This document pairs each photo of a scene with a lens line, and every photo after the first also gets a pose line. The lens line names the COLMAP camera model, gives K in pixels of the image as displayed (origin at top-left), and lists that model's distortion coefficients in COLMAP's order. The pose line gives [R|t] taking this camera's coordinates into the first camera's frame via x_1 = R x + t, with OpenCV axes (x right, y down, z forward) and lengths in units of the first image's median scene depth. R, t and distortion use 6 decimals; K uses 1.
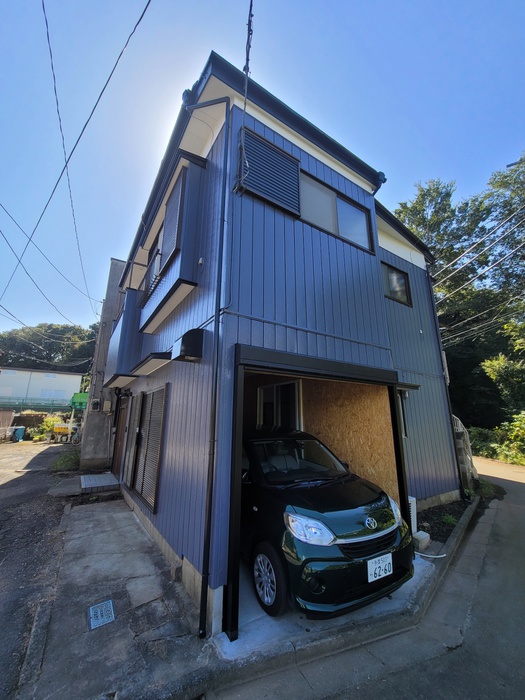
lens RADIAL K [[285.9, 0, 262.8], [0, 285.9, 346.3], [0, 0, 1]] dist [-0.003543, 0.000372]
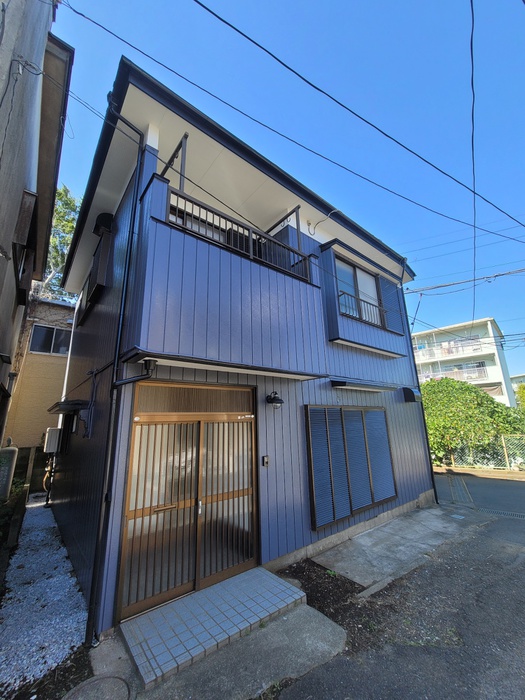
lens RADIAL K [[285.9, 0, 262.8], [0, 285.9, 346.3], [0, 0, 1]] dist [-0.003543, 0.000372]
pose [[-0.110157, 0.255162, 0.960603, -1.802414], [-0.227867, 0.934259, -0.274295, 0.393607], [-0.967441, -0.249105, -0.044772, 1.813839]]
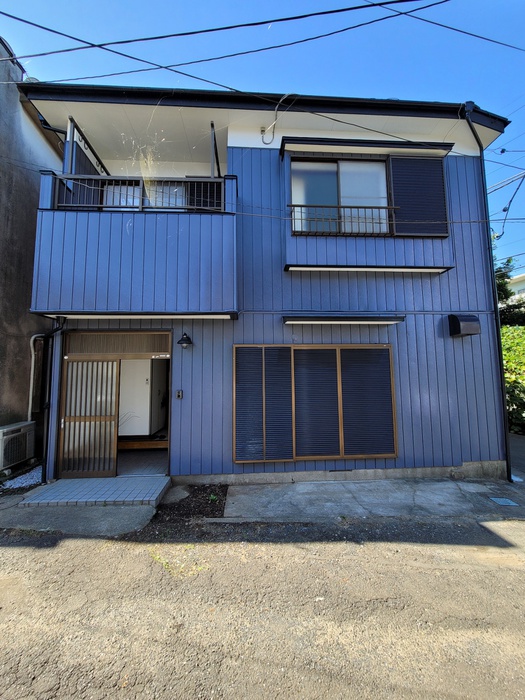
lens RADIAL K [[285.9, 0, 262.8], [0, 285.9, 346.3], [0, 0, 1]] dist [-0.003543, 0.000372]
pose [[0.494068, 0.071850, 0.866449, -1.577685], [-0.208915, 0.977192, 0.038094, 0.206657], [-0.843950, -0.199835, 0.497810, 0.914110]]
